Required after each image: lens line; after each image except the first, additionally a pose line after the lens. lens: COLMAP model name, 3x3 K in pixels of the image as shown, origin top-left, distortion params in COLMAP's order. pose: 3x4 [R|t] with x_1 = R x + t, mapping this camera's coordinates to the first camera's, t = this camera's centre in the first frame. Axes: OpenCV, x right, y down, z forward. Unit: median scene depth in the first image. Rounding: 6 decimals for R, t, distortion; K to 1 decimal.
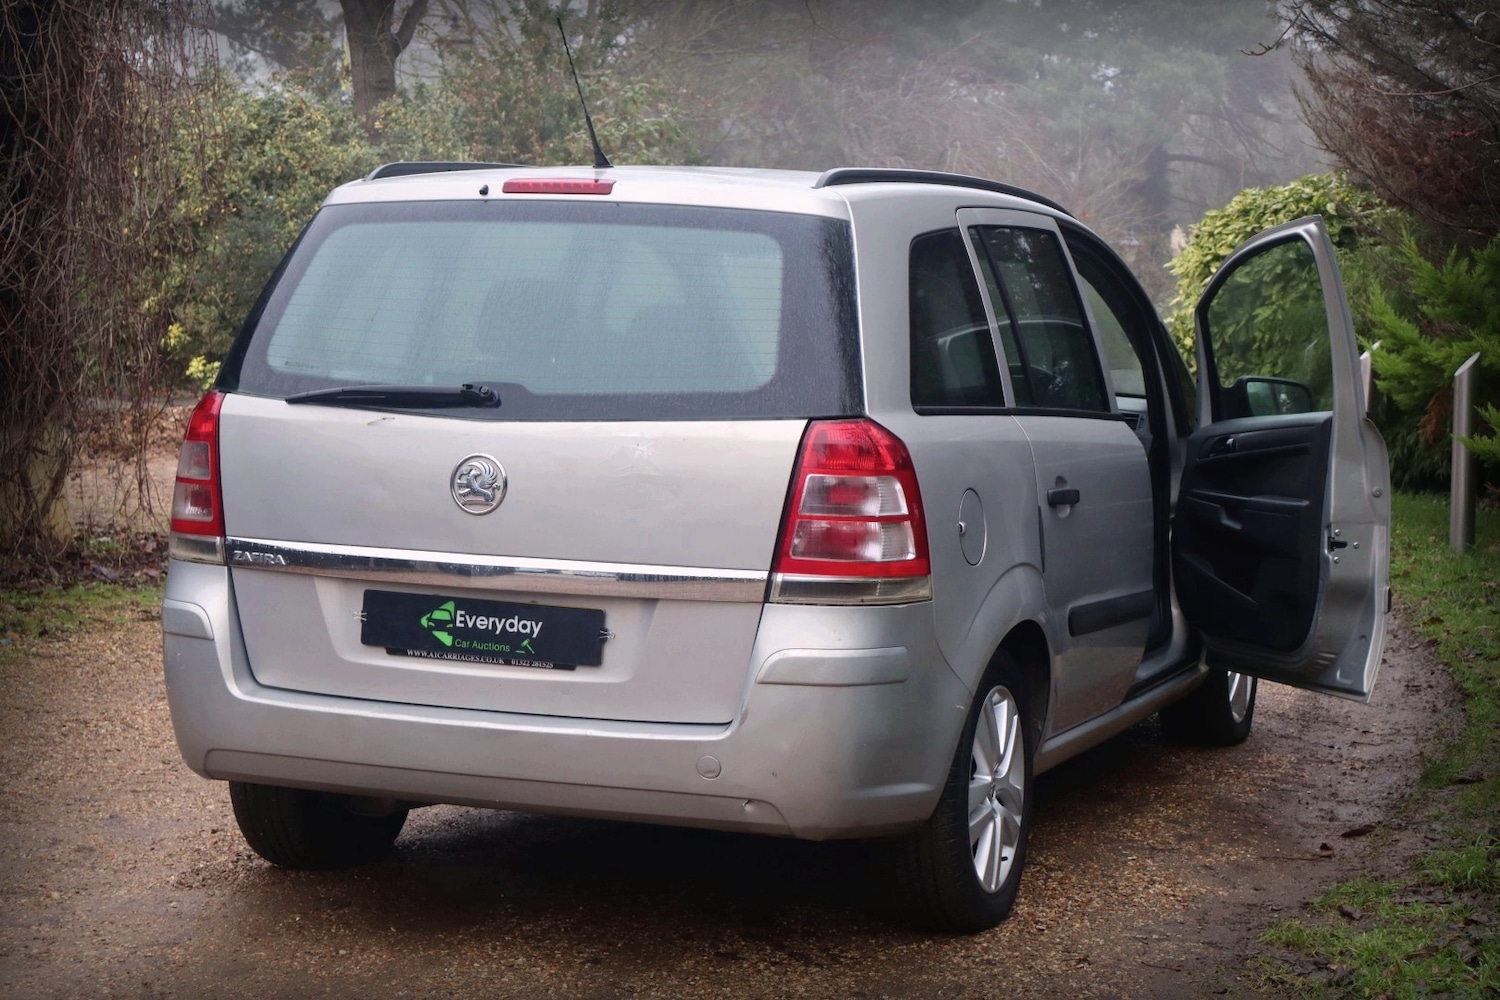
lens RADIAL K [[2986.1, 0, 756.3], [0, 2986.1, 498.9], [0, 0, 1]] dist [-0.007683, 0.000000]
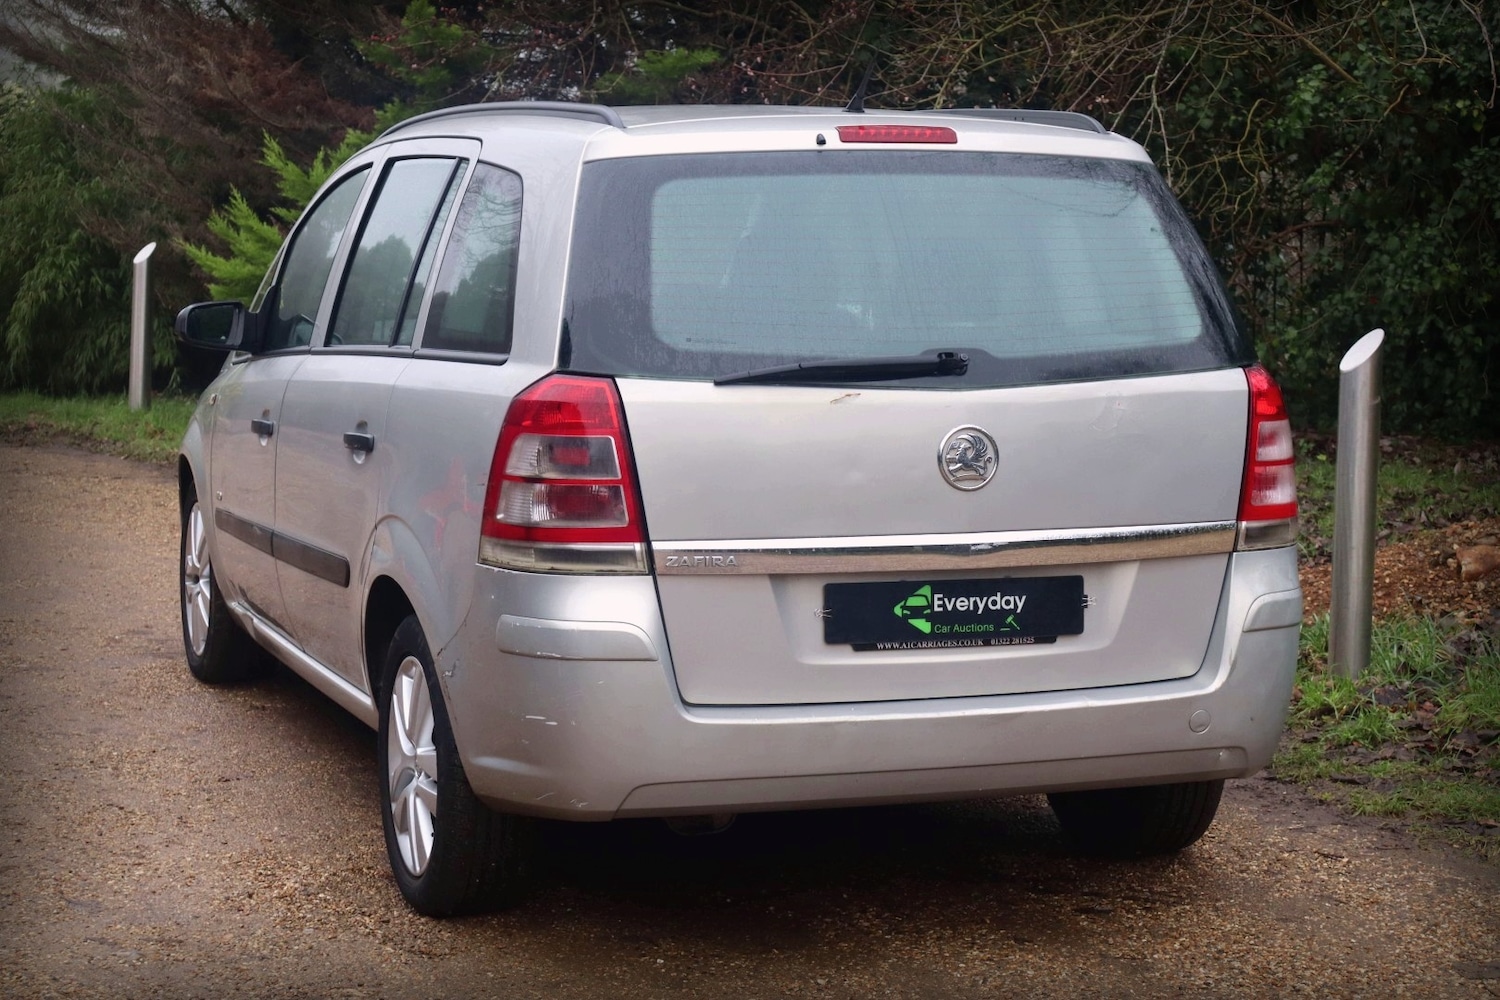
lens RADIAL K [[2986.1, 0, 750.9], [0, 2986.1, 500.6], [0, 0, 1]] dist [-0.007683, 0.000000]
pose [[0.766374, -0.090924, 0.635927, -0.679519], [0.063293, 0.995803, 0.066102, -0.052931], [-0.639269, -0.010409, 0.768913, 0.295096]]
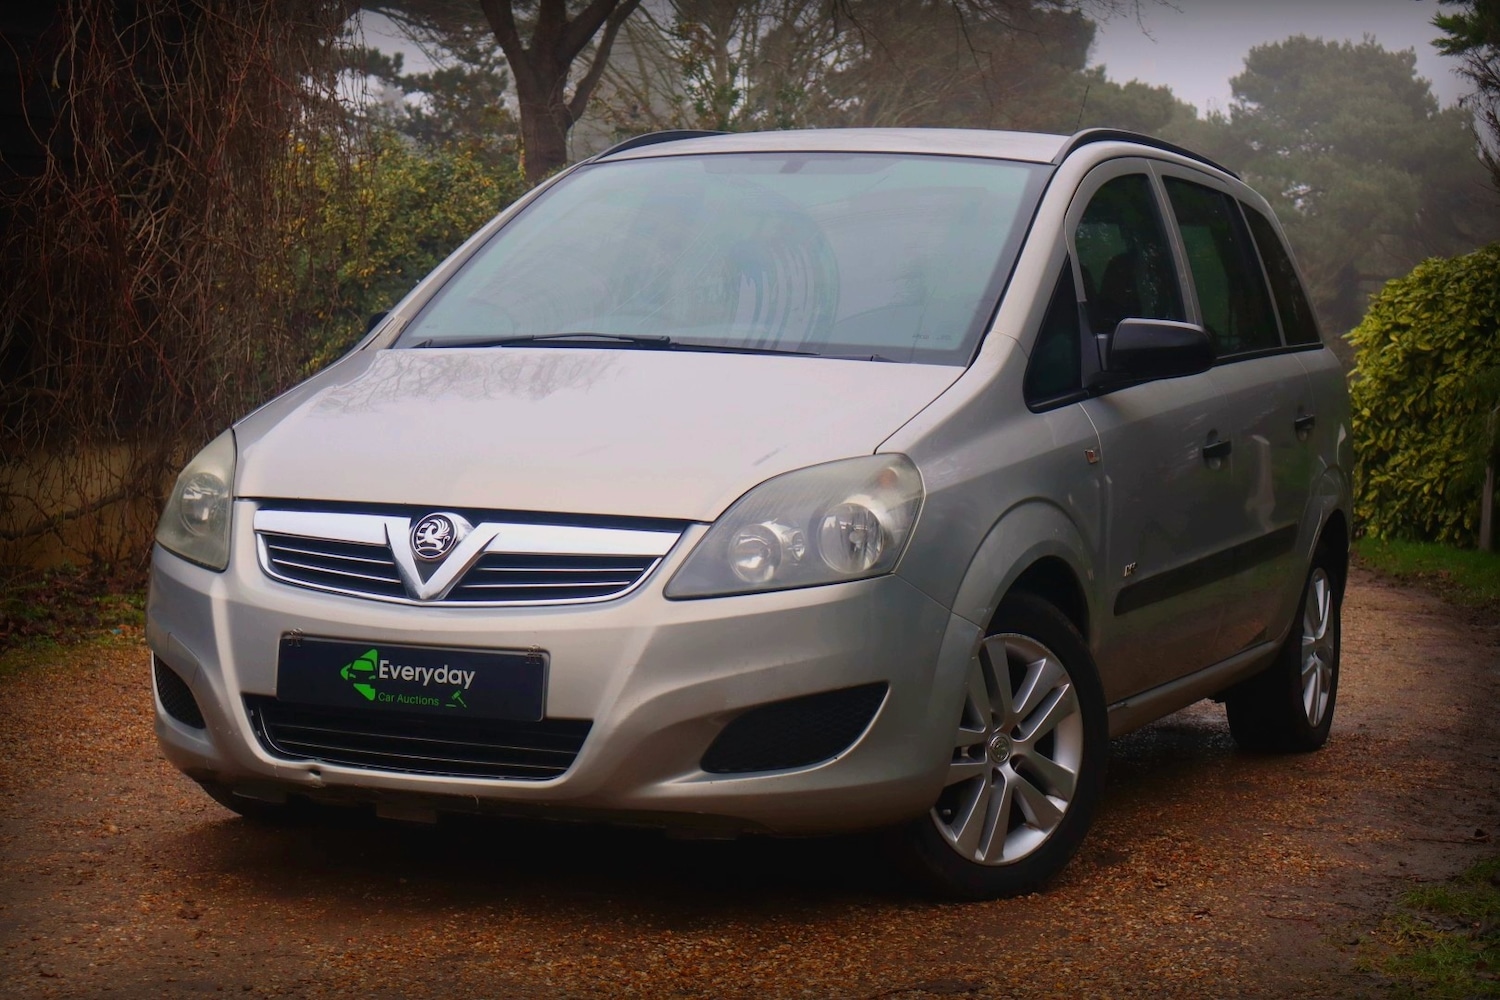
lens RADIAL K [[2986.1, 0, 746.8], [0, 2986.1, 477.9], [0, 0, 1]] dist [-0.007683, 0.000000]
pose [[0.997650, 0.017225, -0.066310, 0.026787], [-0.020581, 0.998524, -0.050266, 0.066609], [0.065347, 0.051512, 0.996532, 0.066478]]
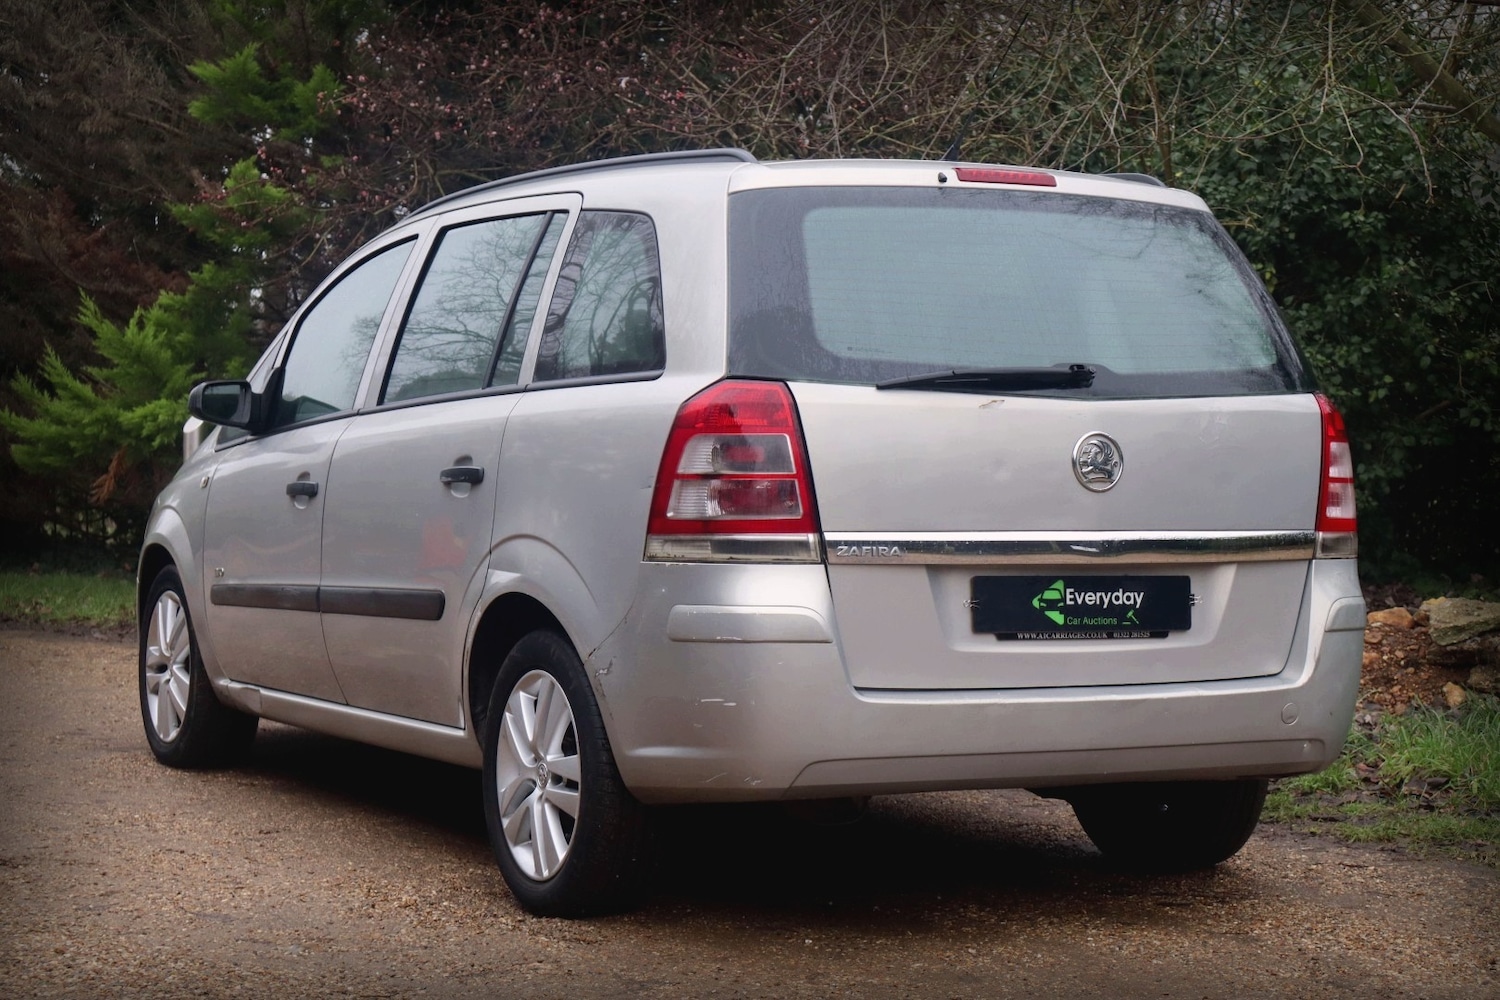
lens RADIAL K [[2986.1, 0, 753.6], [0, 2986.1, 498.7], [0, 0, 1]] dist [-0.007683, 0.000000]
pose [[0.670085, -0.033882, 0.741511, -0.848689], [0.062618, 0.997977, -0.010986, 0.010492], [-0.739639, 0.053793, 0.670851, 0.369553]]
